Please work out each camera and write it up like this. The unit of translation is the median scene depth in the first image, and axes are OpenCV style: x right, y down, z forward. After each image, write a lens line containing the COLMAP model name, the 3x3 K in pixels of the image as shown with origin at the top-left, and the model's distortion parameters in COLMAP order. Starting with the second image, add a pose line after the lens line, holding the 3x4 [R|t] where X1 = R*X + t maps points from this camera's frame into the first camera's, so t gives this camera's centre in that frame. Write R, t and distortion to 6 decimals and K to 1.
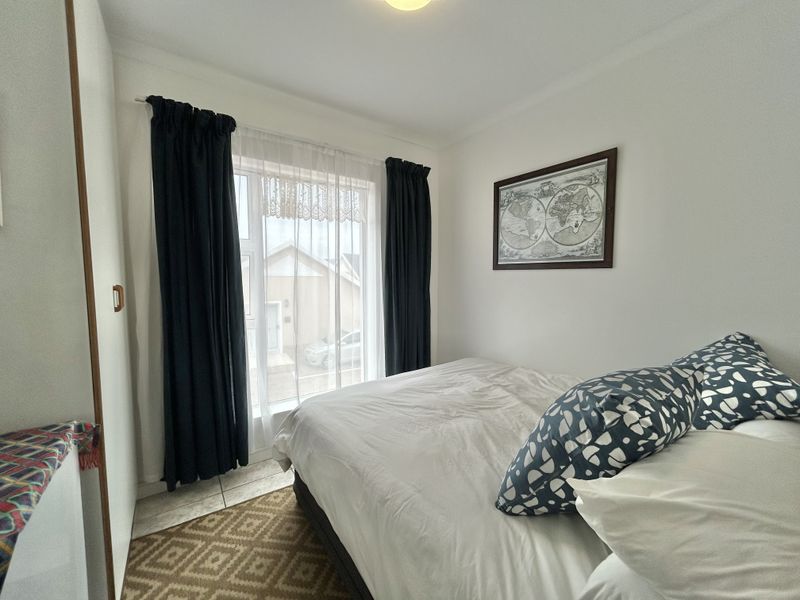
lens RADIAL K [[320.4, 0, 400.0], [0, 320.4, 300.0], [0, 0, 1]] dist [-0.009631, 0.000702]
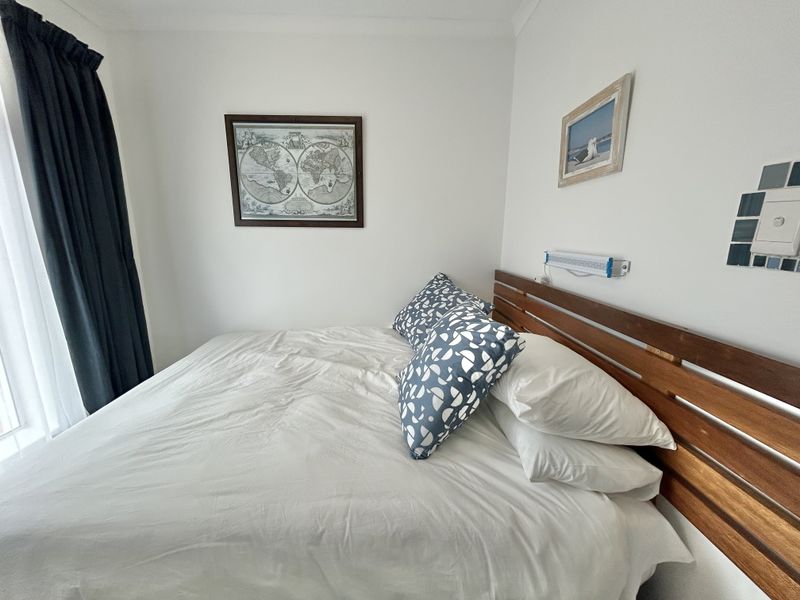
lens RADIAL K [[320.4, 0, 400.0], [0, 320.4, 300.0], [0, 0, 1]] dist [-0.009631, 0.000702]
pose [[0.554457, -0.165632, 0.815563, -0.238479], [0.054076, 0.985094, 0.163298, -0.022682], [-0.830454, -0.046439, 0.555149, 0.223896]]
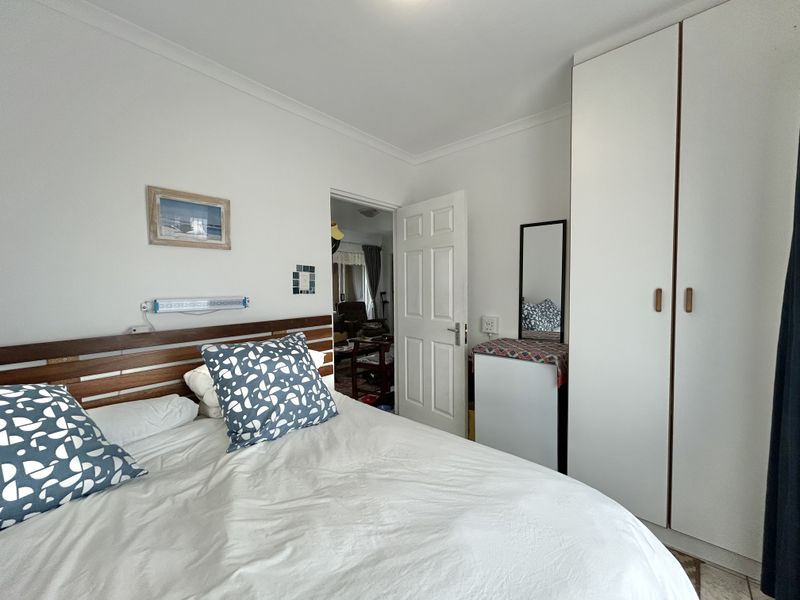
lens RADIAL K [[320.4, 0, 400.0], [0, 320.4, 300.0], [0, 0, 1]] dist [-0.009631, 0.000702]
pose [[-0.972742, 0.019565, -0.231062, 0.174151], [-0.006213, 0.993877, 0.110315, -0.089194], [0.231806, 0.108744, -0.966665, 1.303753]]
